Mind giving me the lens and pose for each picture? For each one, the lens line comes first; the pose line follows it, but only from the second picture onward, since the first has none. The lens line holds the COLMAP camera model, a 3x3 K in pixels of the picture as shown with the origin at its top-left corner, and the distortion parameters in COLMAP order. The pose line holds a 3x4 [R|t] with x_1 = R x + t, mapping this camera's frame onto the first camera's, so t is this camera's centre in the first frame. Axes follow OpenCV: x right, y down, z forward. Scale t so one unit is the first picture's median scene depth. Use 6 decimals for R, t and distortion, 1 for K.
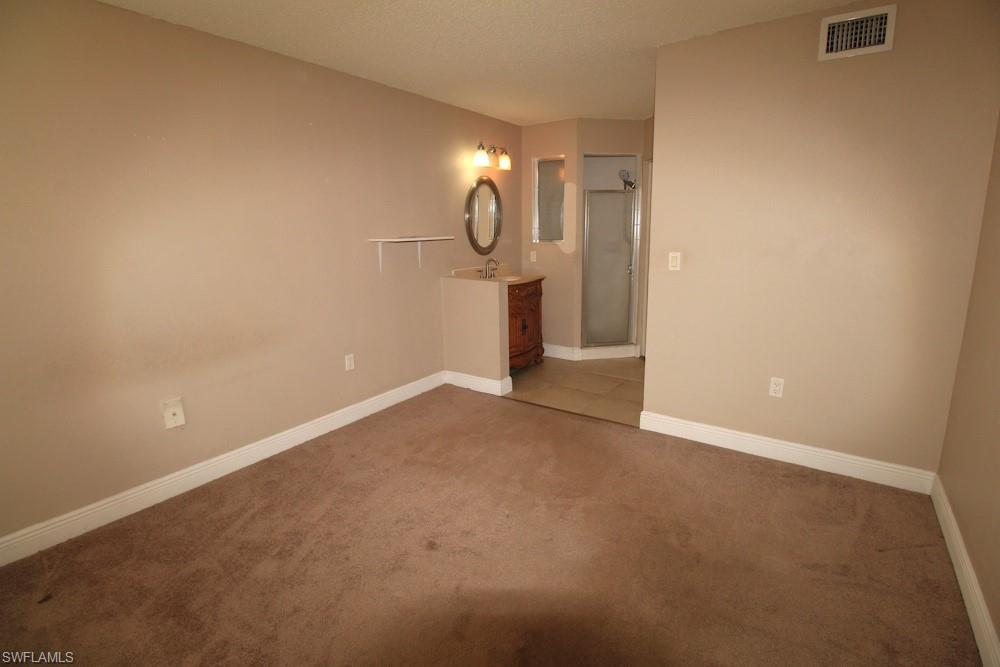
lens RADIAL K [[462.3, 0, 500.0], [0, 462.3, 333.5], [0, 0, 1]] dist [-0.016583, -0.000386]
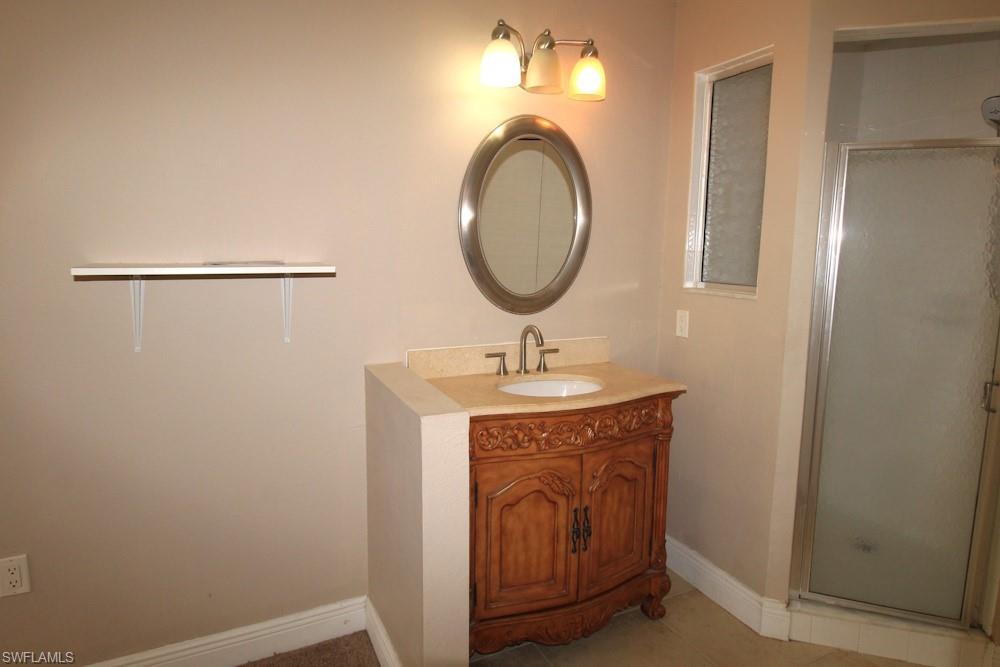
lens RADIAL K [[581.3, 0, 500.0], [0, 581.3, 333.5], [0, 0, 1]] dist [-0.004399, -0.000461]
pose [[0.890606, 0.095998, -0.444529, 0.183441], [-0.130468, 0.990313, -0.047526, -0.136121], [0.435660, 0.100324, 0.894503, 0.583935]]
